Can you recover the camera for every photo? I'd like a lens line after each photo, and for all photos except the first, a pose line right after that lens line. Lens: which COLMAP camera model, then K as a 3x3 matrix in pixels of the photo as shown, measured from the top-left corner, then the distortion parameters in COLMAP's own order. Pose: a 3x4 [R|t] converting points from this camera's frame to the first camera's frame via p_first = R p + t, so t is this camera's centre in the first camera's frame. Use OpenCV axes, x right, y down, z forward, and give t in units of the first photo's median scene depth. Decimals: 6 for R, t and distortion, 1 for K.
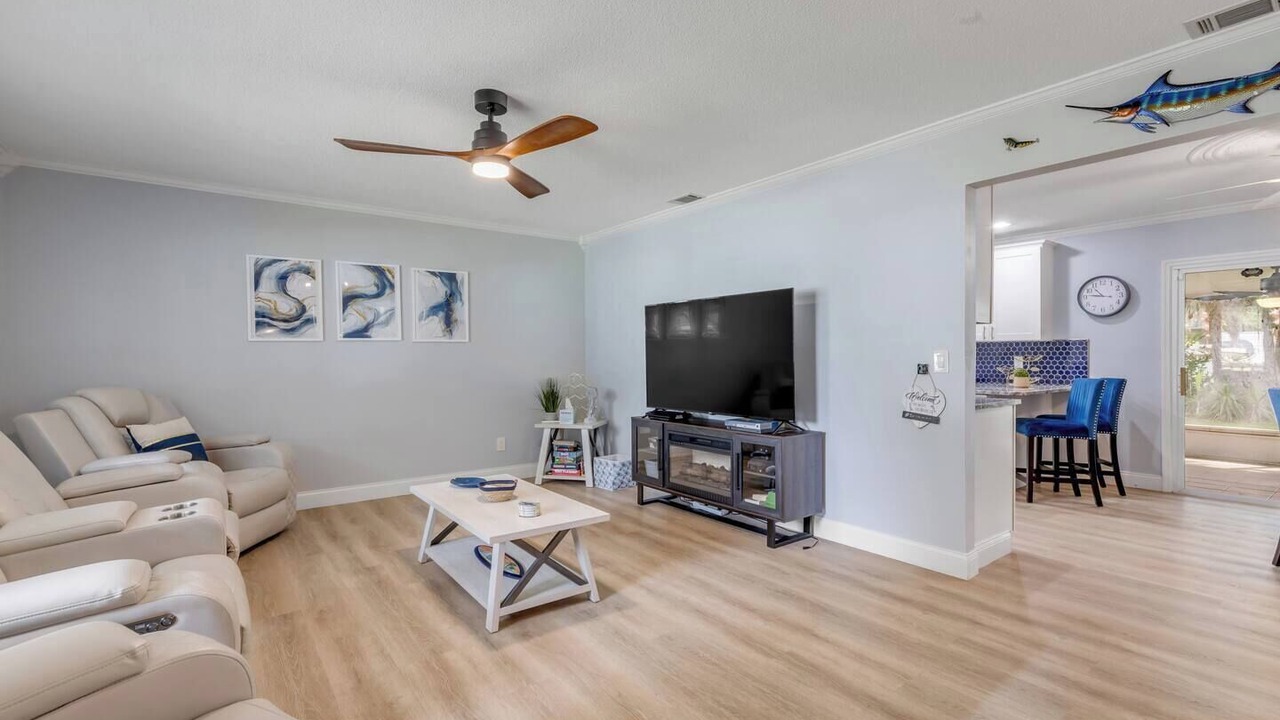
lens RADIAL K [[581.0, 0, 638.8], [0, 581.0, 360.8], [0, 0, 1]] dist [0.010538, -0.001412]
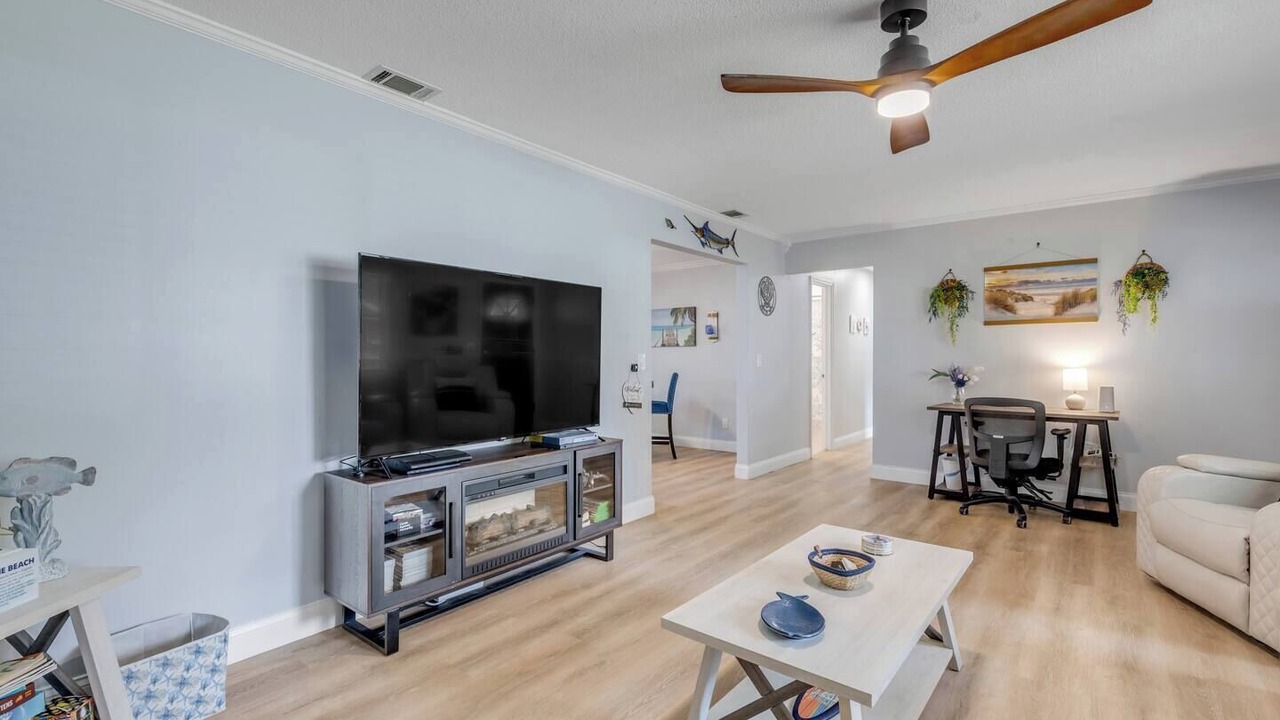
lens RADIAL K [[586.8, 0, 633.1], [0, 586.8, 361.7], [0, 0, 1]] dist [0.000787, 0.001781]
pose [[-0.258963, -0.000625, 0.965887, -0.561743], [0.009464, 0.999950, 0.003184, -0.002553], [-0.965841, 0.009966, -0.258944, 0.971439]]
